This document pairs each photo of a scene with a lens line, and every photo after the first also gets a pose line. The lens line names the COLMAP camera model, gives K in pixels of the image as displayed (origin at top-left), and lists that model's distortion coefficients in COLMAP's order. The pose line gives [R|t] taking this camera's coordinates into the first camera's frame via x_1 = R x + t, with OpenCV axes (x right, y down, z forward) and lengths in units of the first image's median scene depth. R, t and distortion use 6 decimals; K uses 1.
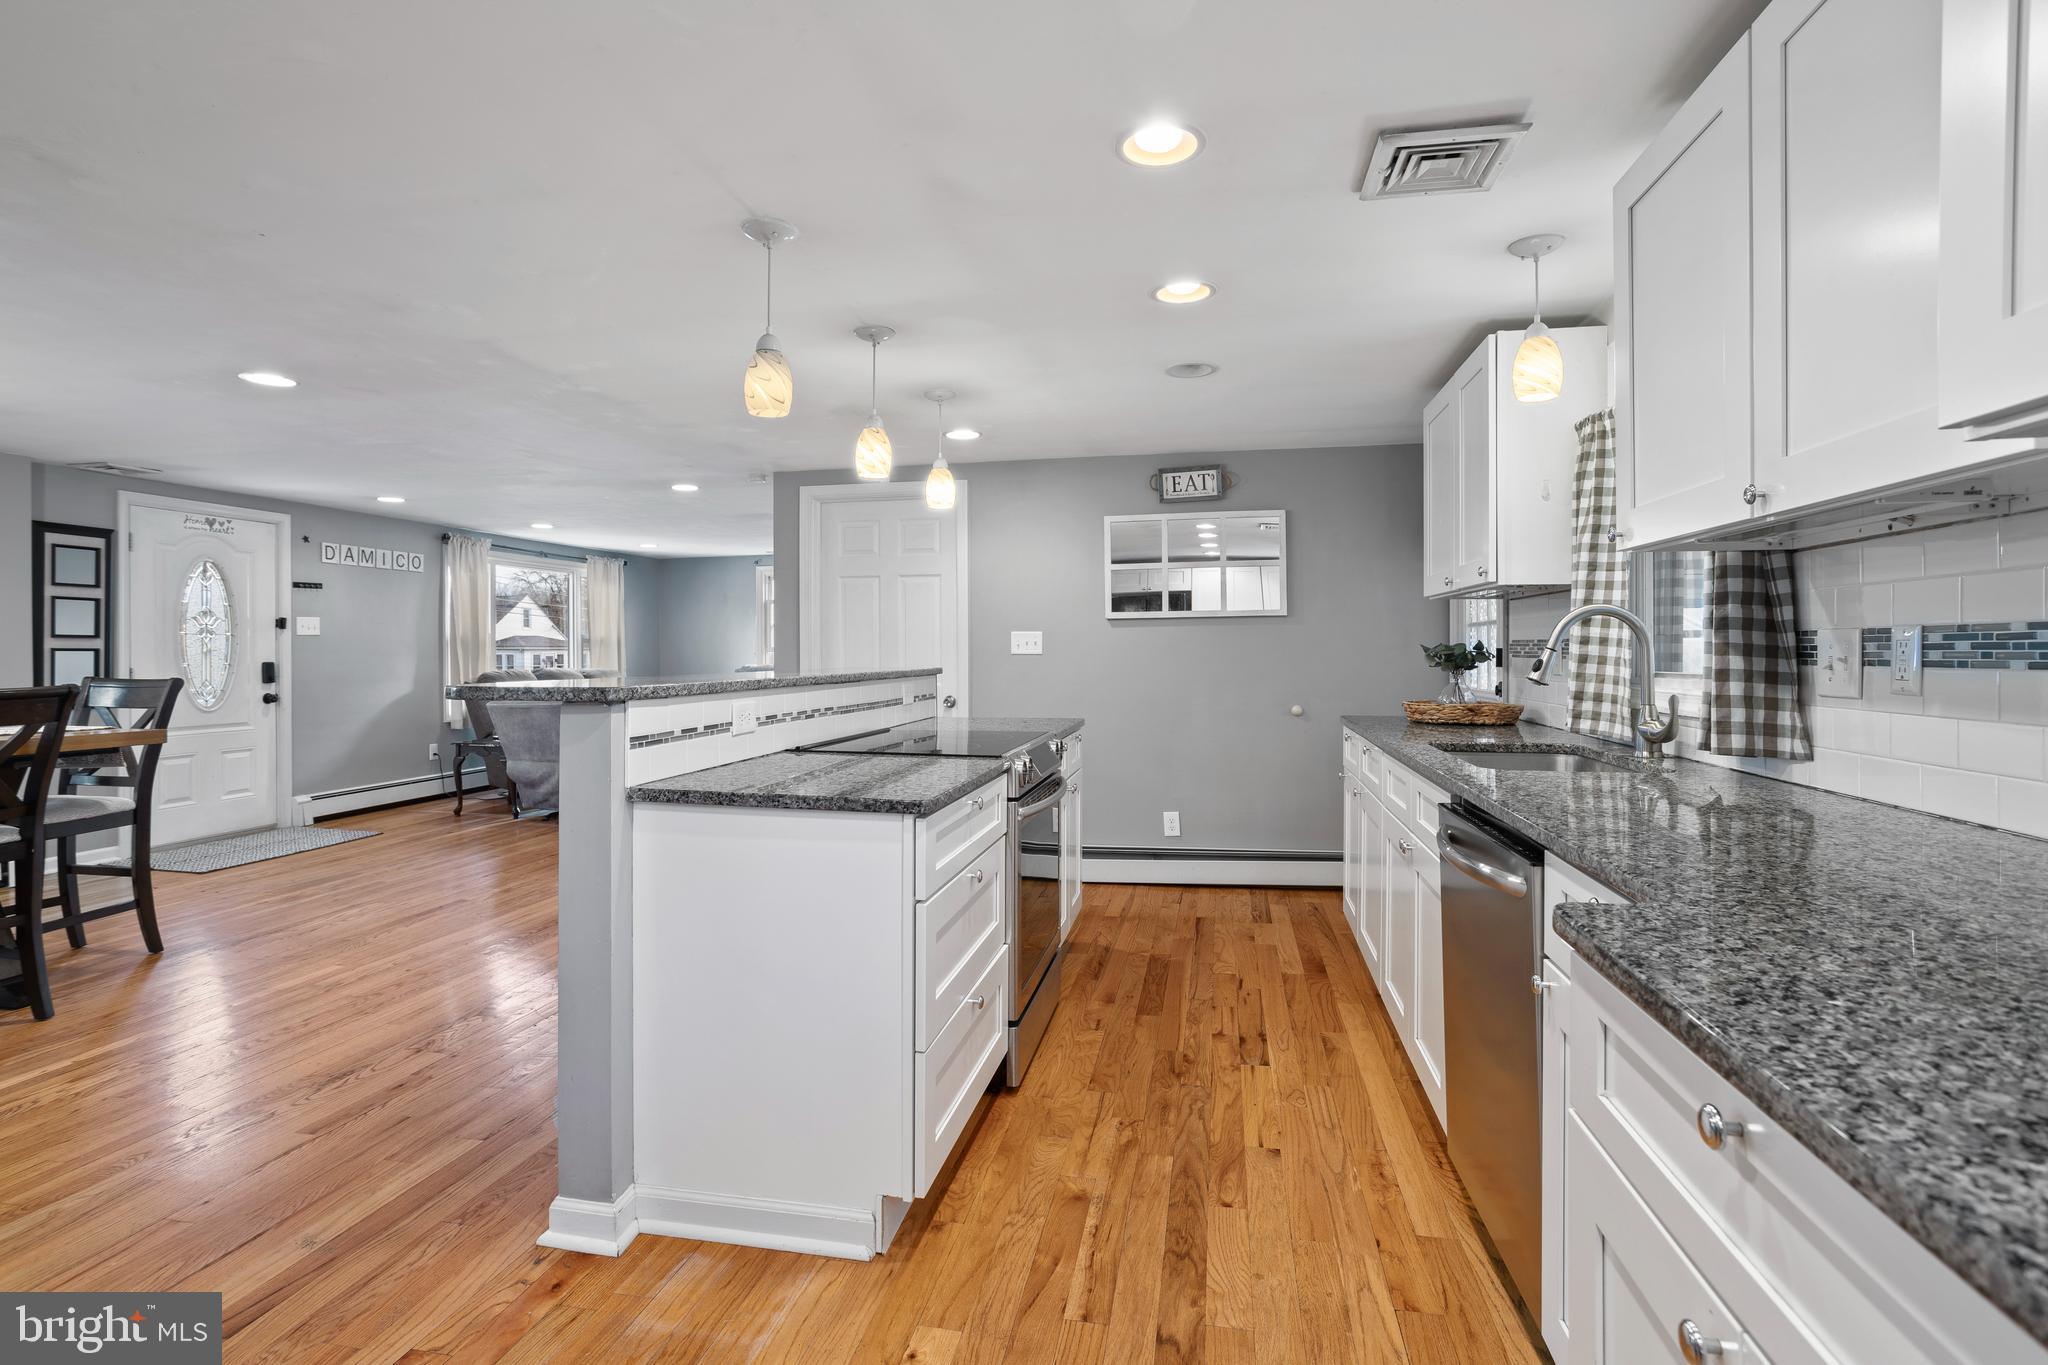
lens RADIAL K [[995.8, 0, 1017.5], [0, 995.8, 656.0], [0, 0, 1]] dist [-0.055378, 0.031016]
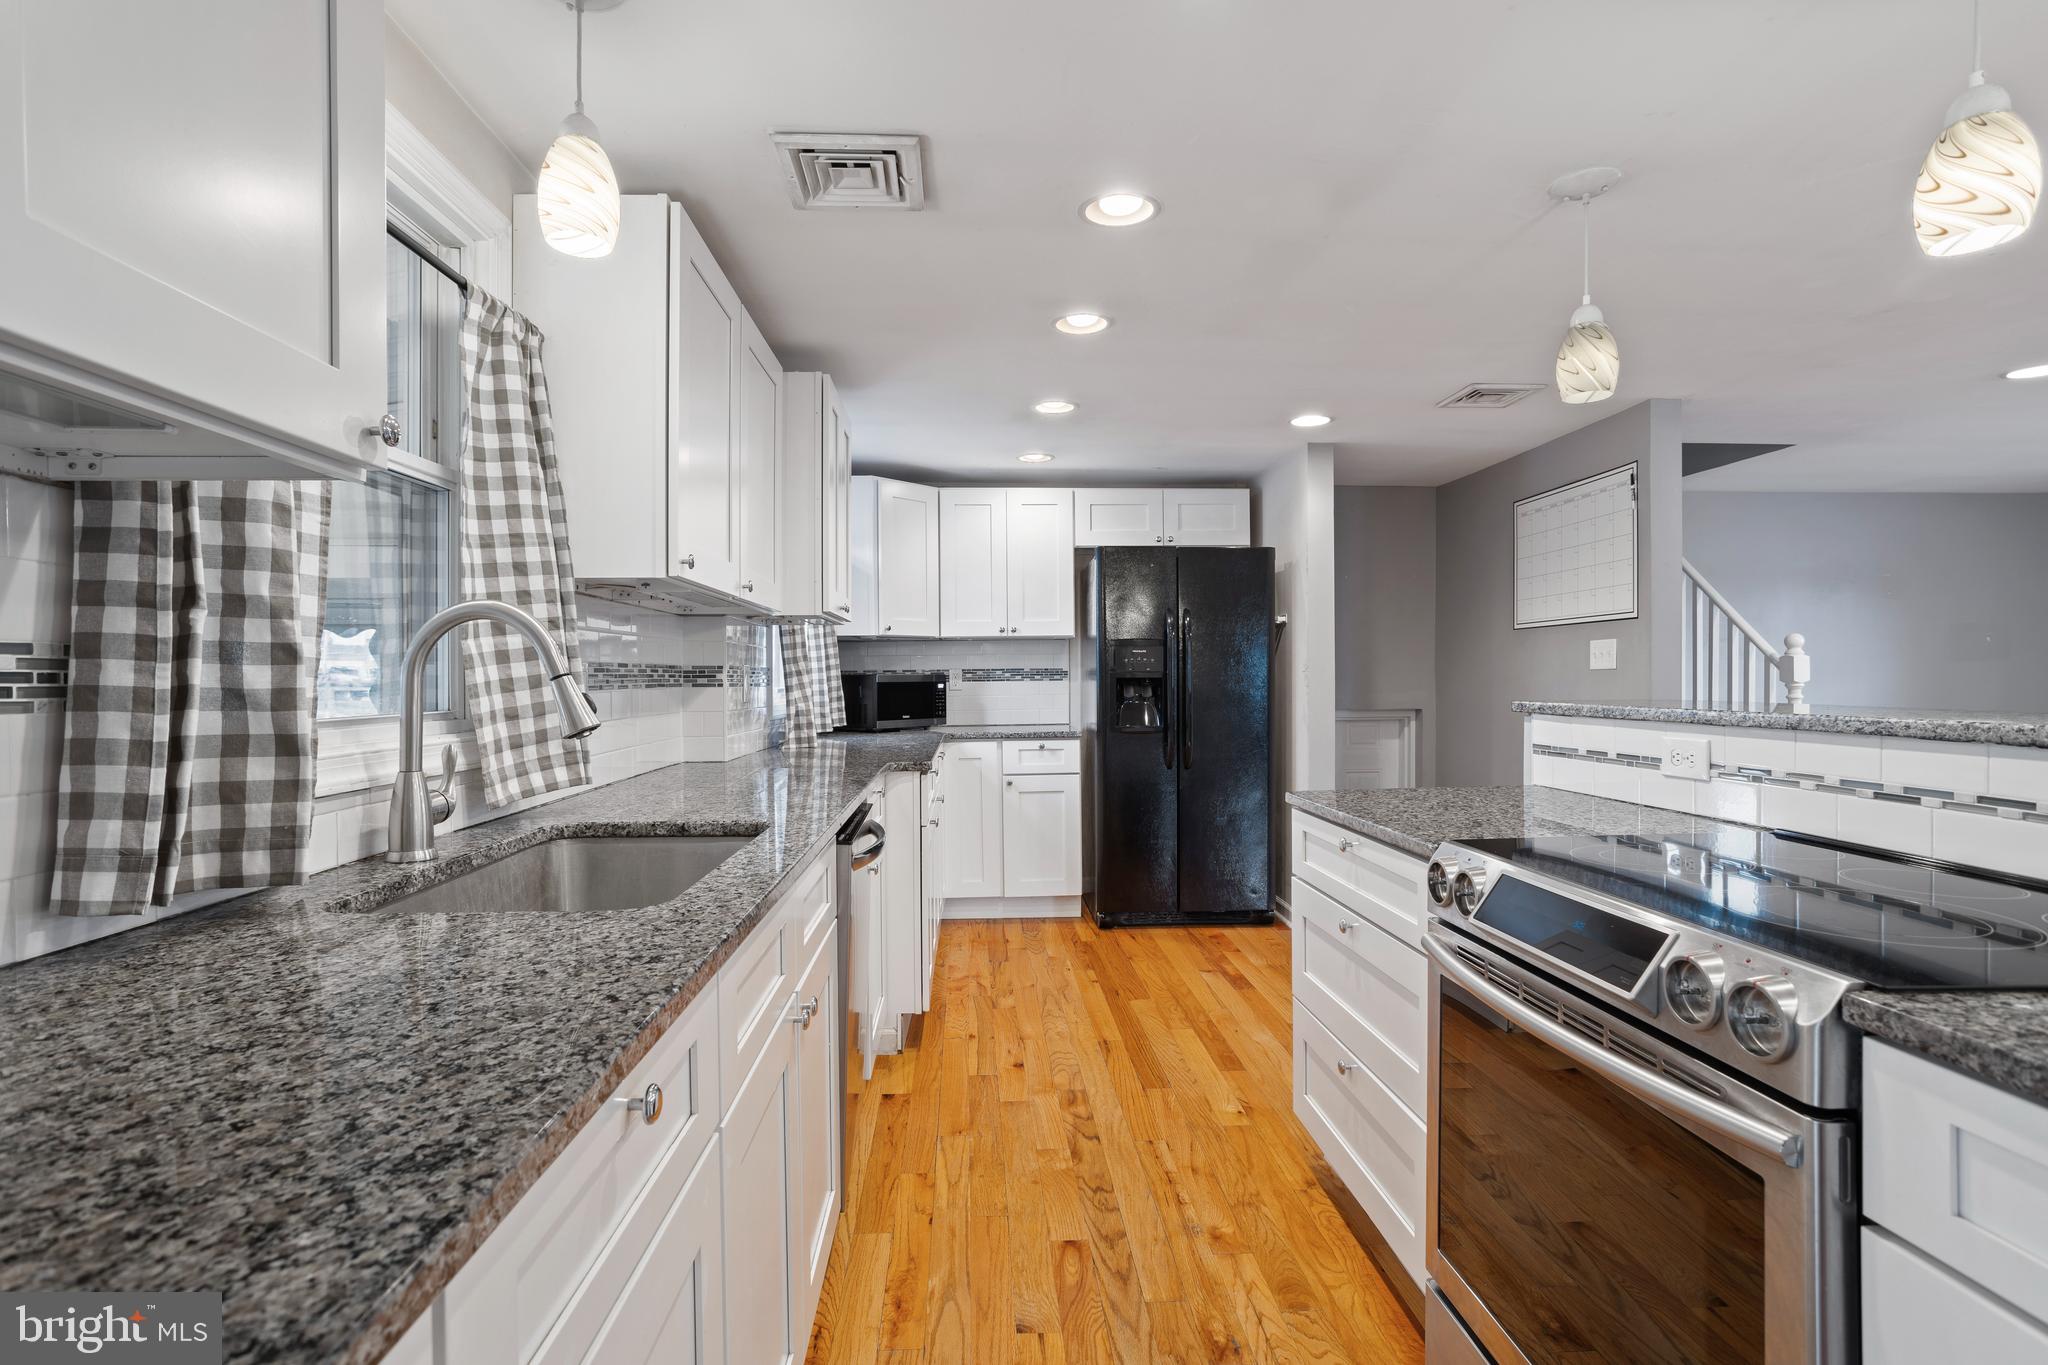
lens RADIAL K [[995.8, 0, 1017.5], [0, 995.8, 656.0], [0, 0, 1]] dist [-0.055378, 0.031016]
pose [[-0.969569, -0.000682, -0.244816, 0.207810], [0.003211, 0.999875, -0.015504, -0.003819], [0.244796, -0.015818, -0.969446, 0.799638]]
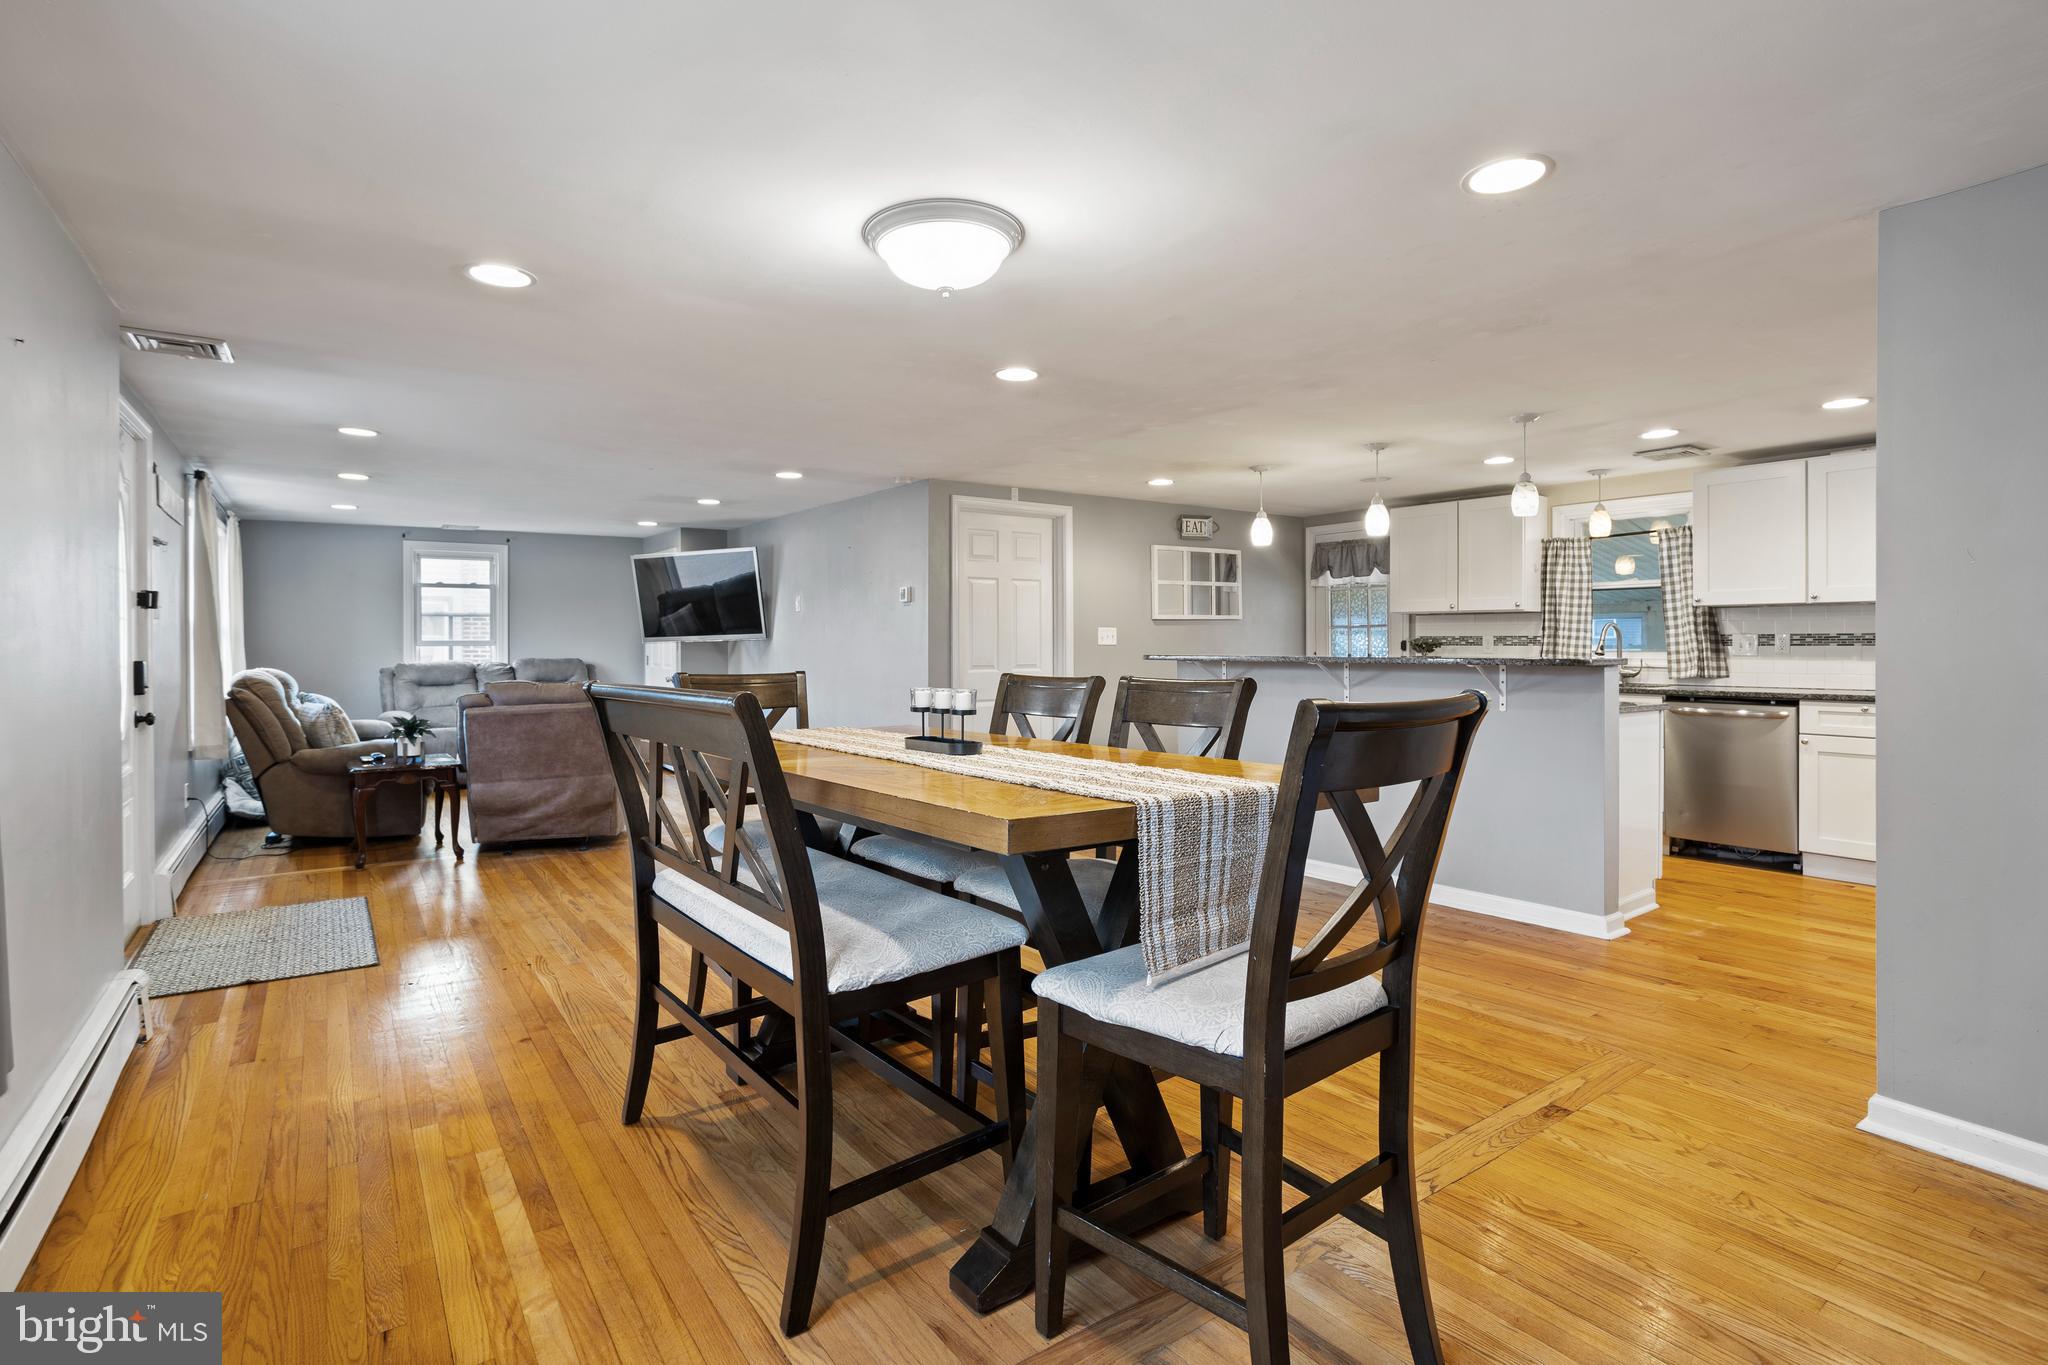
lens RADIAL K [[995.8, 0, 1017.5], [0, 995.8, 656.0], [0, 0, 1]] dist [-0.055378, 0.031016]
pose [[0.677590, -0.008842, 0.735386, -1.063223], [0.005952, 0.999961, 0.006539, 0.002790], [-0.735415, -0.000054, 0.677617, 0.207582]]
